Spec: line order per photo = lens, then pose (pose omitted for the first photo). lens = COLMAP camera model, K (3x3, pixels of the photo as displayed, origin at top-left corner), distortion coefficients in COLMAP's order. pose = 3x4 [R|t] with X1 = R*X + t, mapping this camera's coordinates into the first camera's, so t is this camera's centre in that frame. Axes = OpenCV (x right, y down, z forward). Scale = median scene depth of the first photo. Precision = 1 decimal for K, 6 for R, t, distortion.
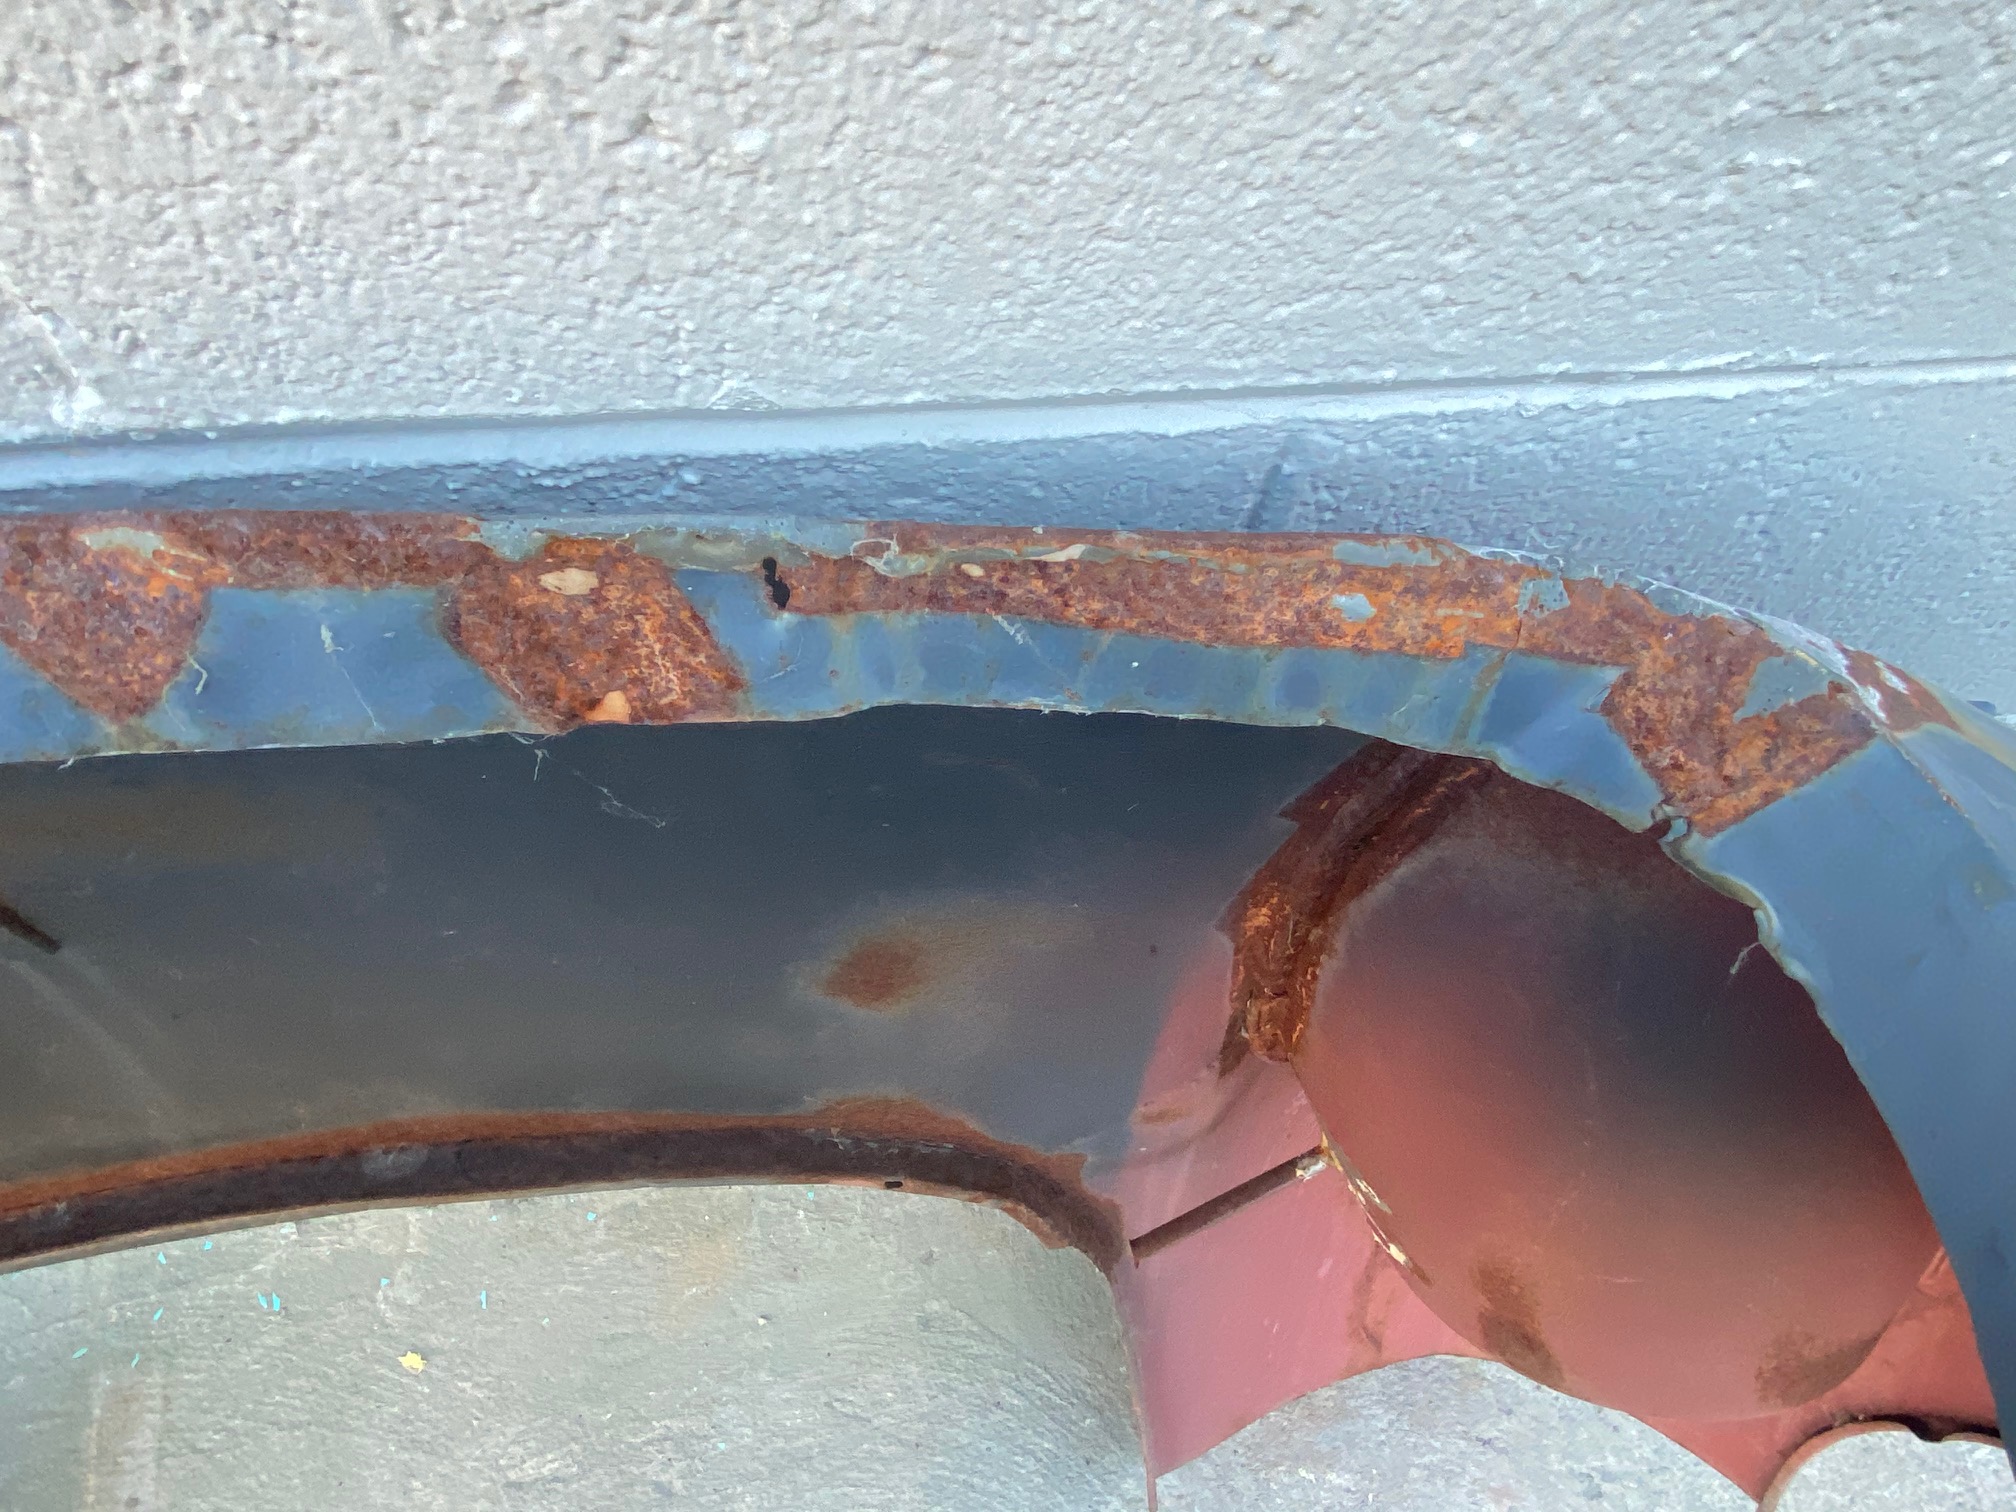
lens RADIAL K [[1231.8, 0, 1008.0], [0, 1231.8, 756.0], [0, 0, 1]] dist [0.045657, -0.044834]
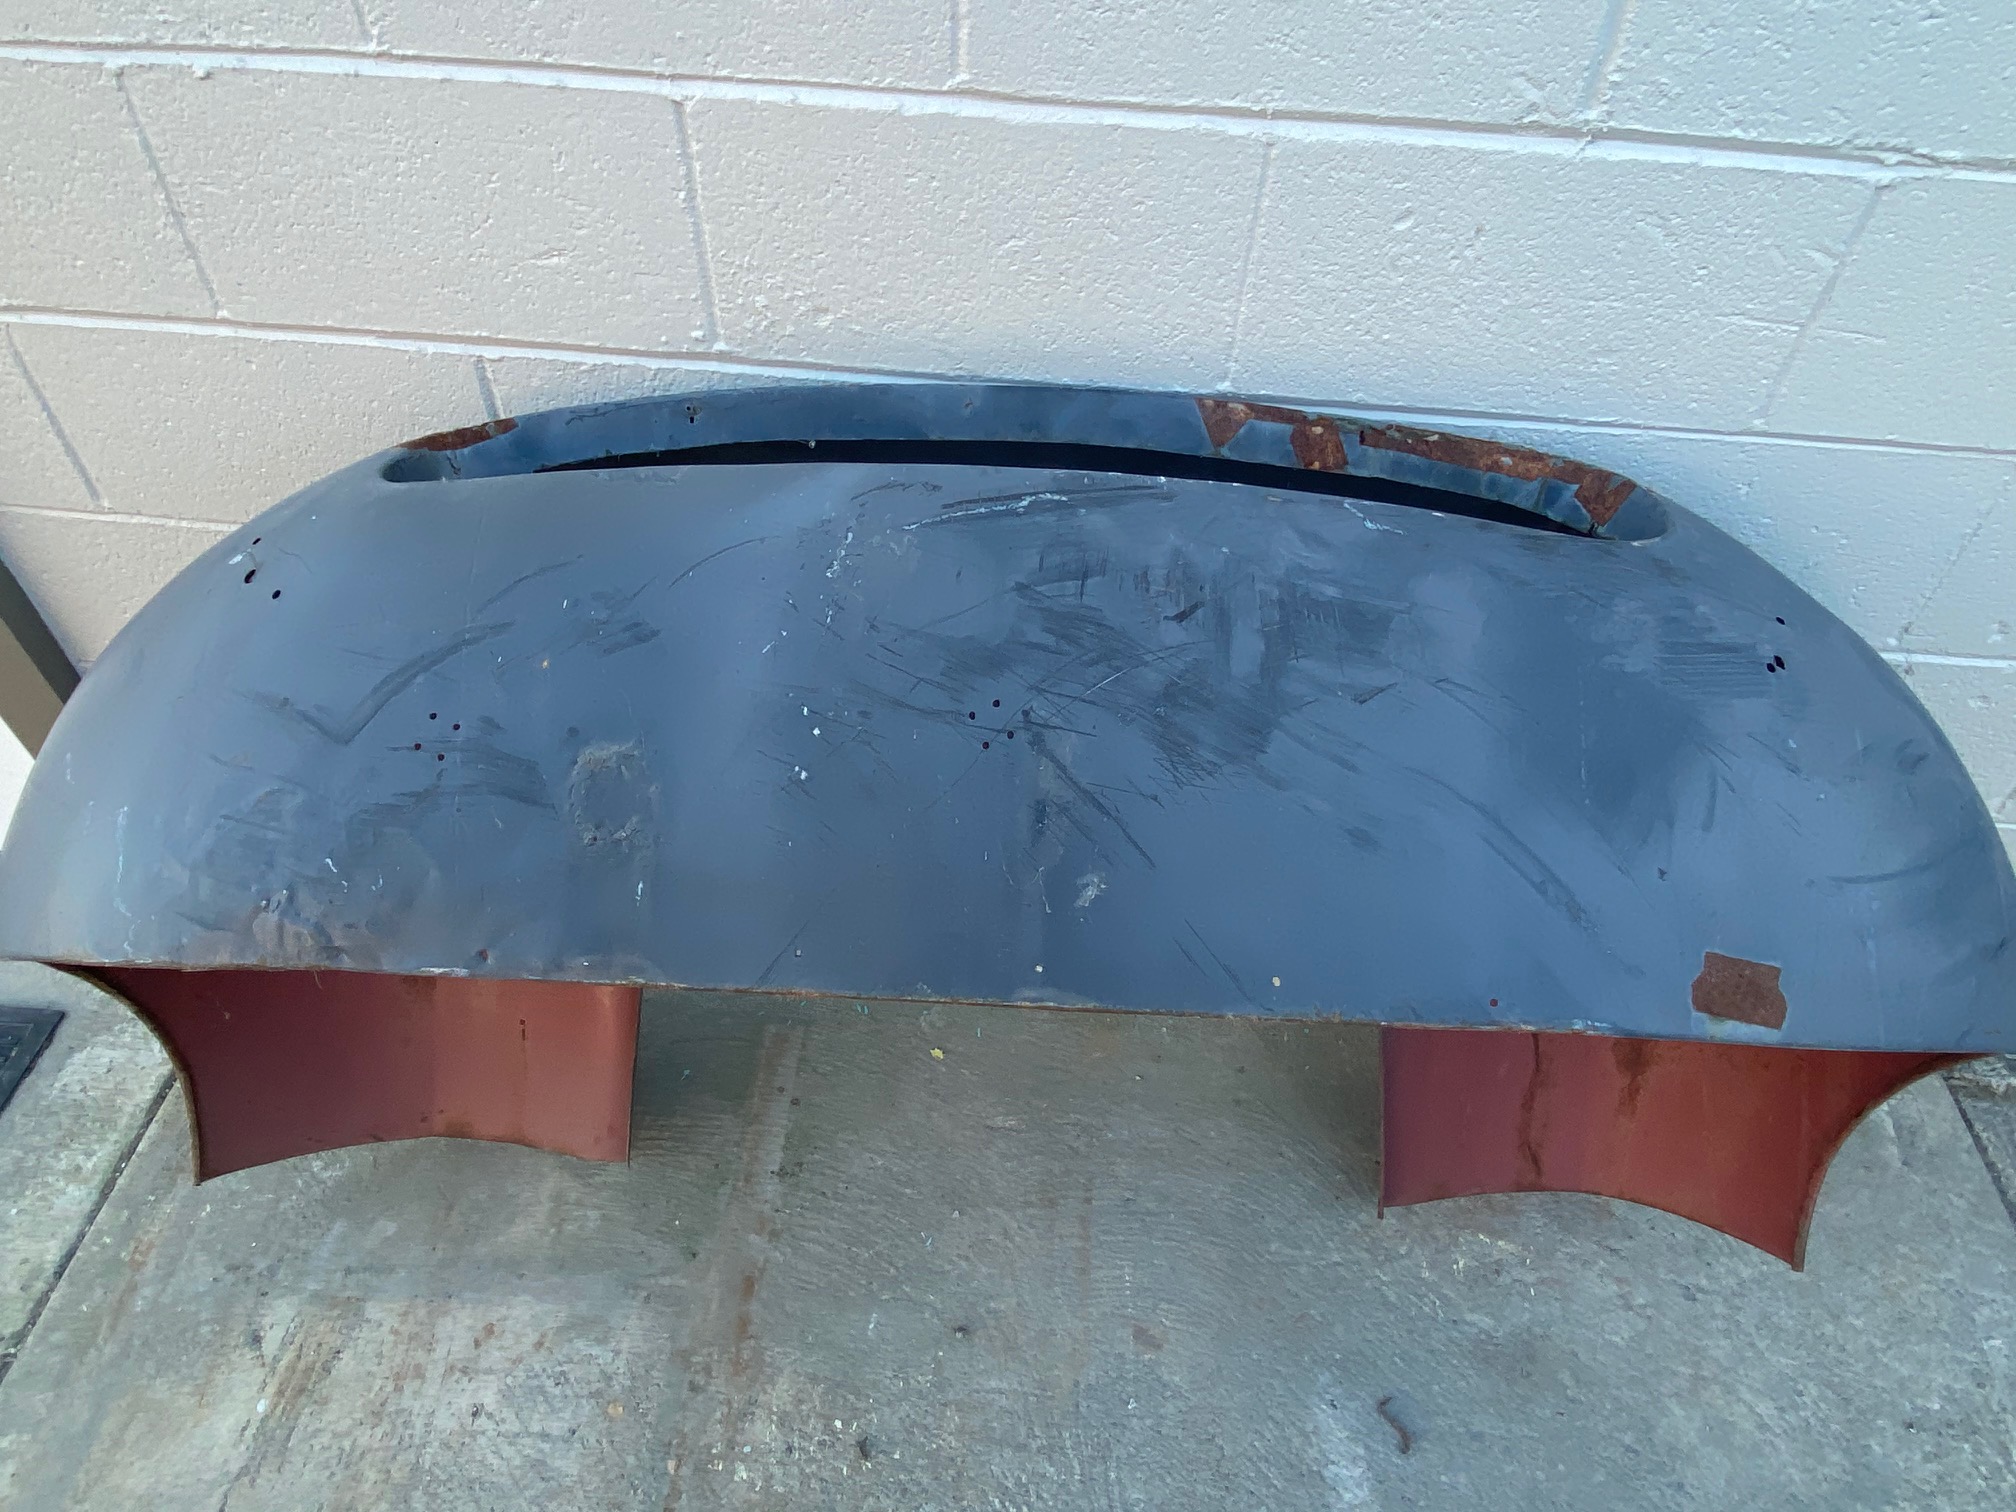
lens RADIAL K [[1231.8, 0, 1008.0], [0, 1231.8, 756.0], [0, 0, 1]] dist [0.045657, -0.044834]
pose [[0.975141, 0.119065, -0.186880, -0.116757], [-0.174714, 0.931874, -0.317940, 0.636556], [0.136293, 0.342687, 0.929511, -0.716416]]
